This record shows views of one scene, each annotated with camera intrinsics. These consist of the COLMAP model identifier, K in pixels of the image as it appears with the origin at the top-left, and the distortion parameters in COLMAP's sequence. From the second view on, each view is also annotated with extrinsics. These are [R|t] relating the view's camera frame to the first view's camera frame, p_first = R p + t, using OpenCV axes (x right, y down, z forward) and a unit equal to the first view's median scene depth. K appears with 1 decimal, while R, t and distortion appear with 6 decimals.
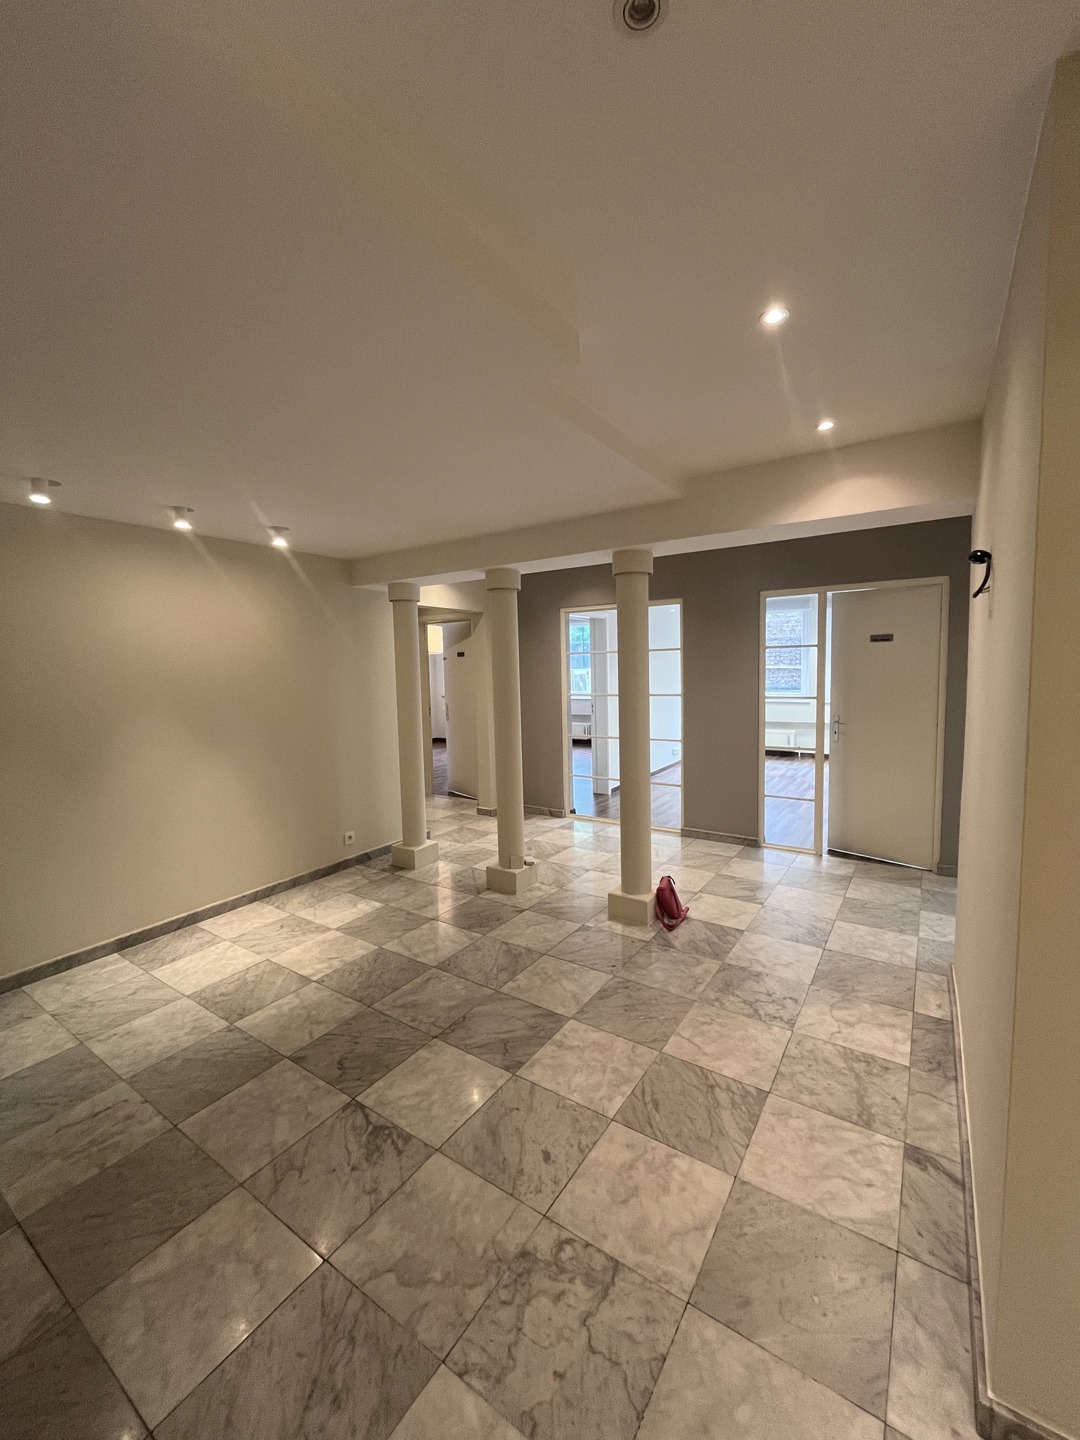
lens RADIAL K [[583.7, 0, 539.2], [0, 583.7, 718.7], [0, 0, 1]] dist [-0.002786, 0.001938]
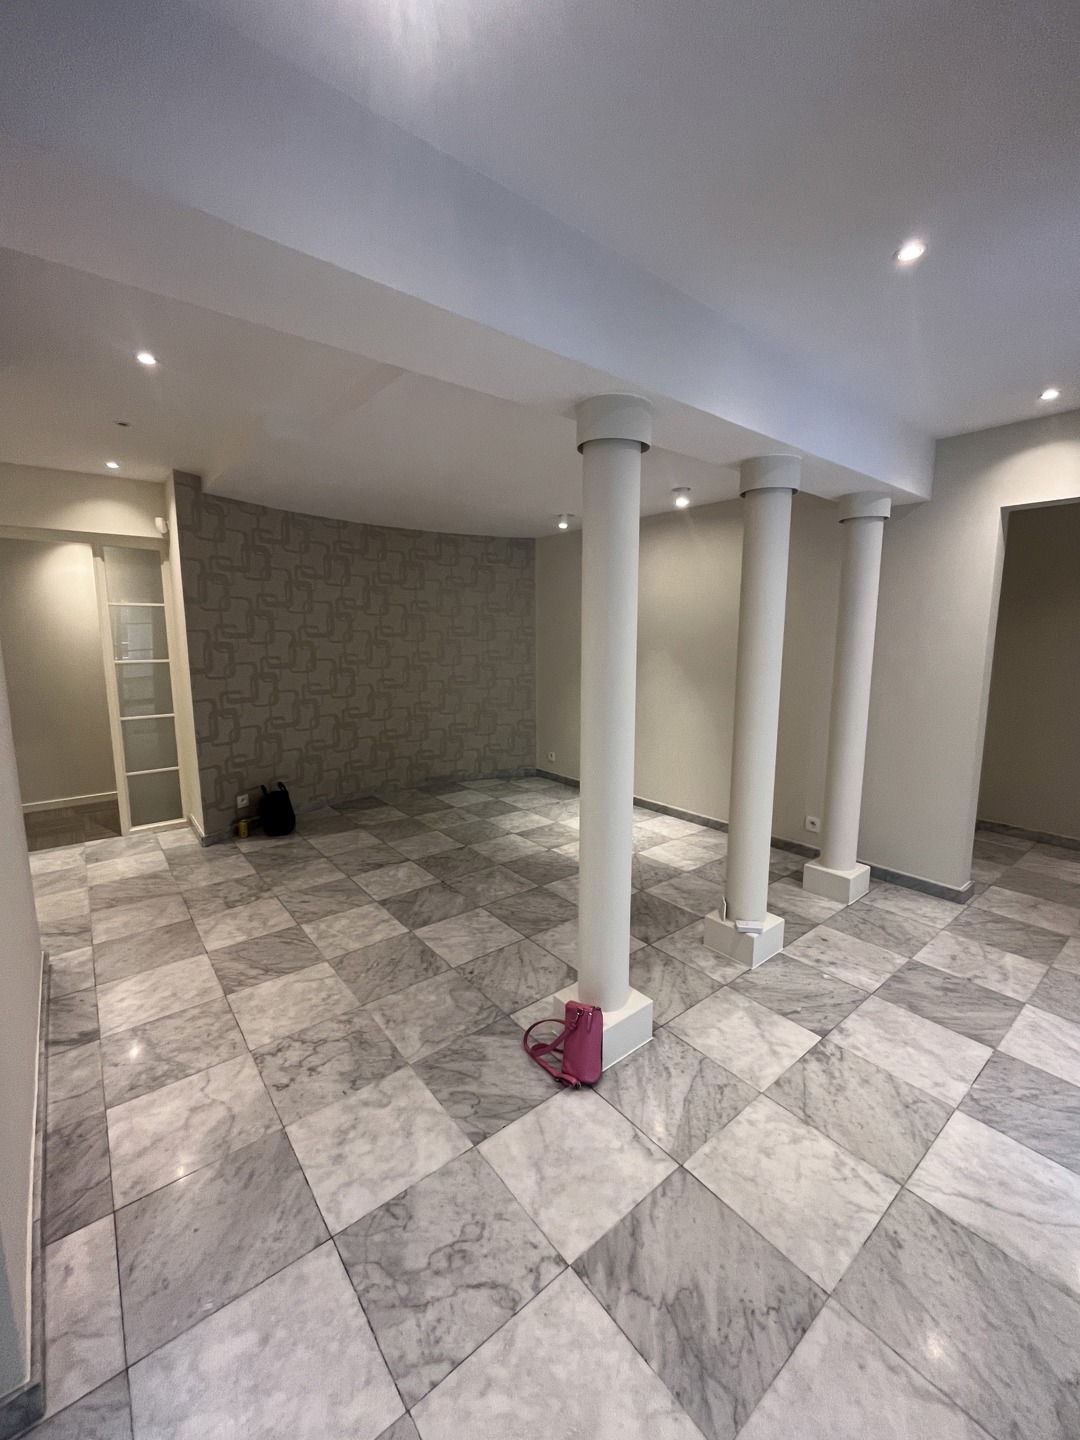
lens RADIAL K [[583.7, 0, 539.5], [0, 583.7, 718.1], [0, 0, 1]] dist [-0.002786, 0.001938]
pose [[-0.293087, 0.164056, -0.941905, 1.006061], [-0.080288, 0.977465, 0.195232, -0.137231], [0.952709, 0.132843, -0.273311, 1.530126]]
